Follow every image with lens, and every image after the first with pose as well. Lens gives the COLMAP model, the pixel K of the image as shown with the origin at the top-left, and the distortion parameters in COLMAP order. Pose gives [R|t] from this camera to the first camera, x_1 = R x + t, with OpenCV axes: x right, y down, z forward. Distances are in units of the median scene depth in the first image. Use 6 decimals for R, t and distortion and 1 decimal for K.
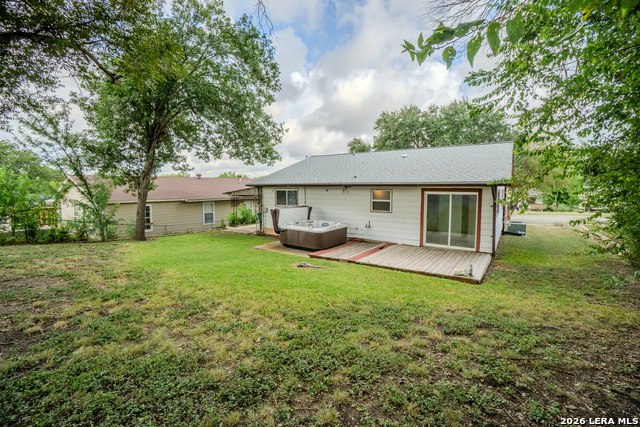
lens RADIAL K [[284.2, 0, 337.0], [0, 284.2, 205.3], [0, 0, 1]] dist [-0.000203, 0.000497]
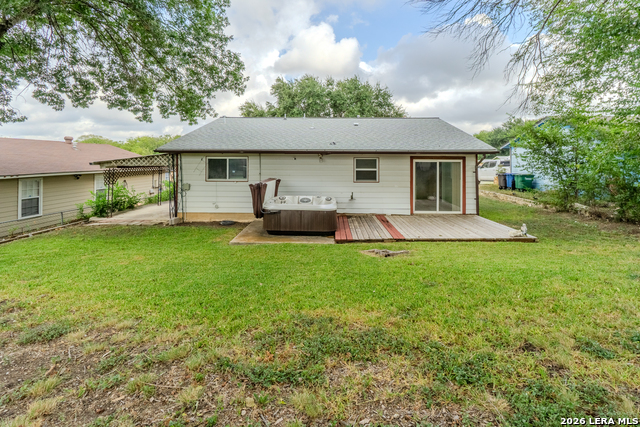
lens RADIAL K [[284.2, 0, 315.0], [0, 284.2, 160.7], [0, 0, 1]] dist [-0.000203, 0.000497]
pose [[0.831605, 0.003855, 0.555354, -0.455184], [0.031227, 0.998069, -0.053689, -0.000749], [-0.554488, 0.061990, 0.829879, 0.301972]]
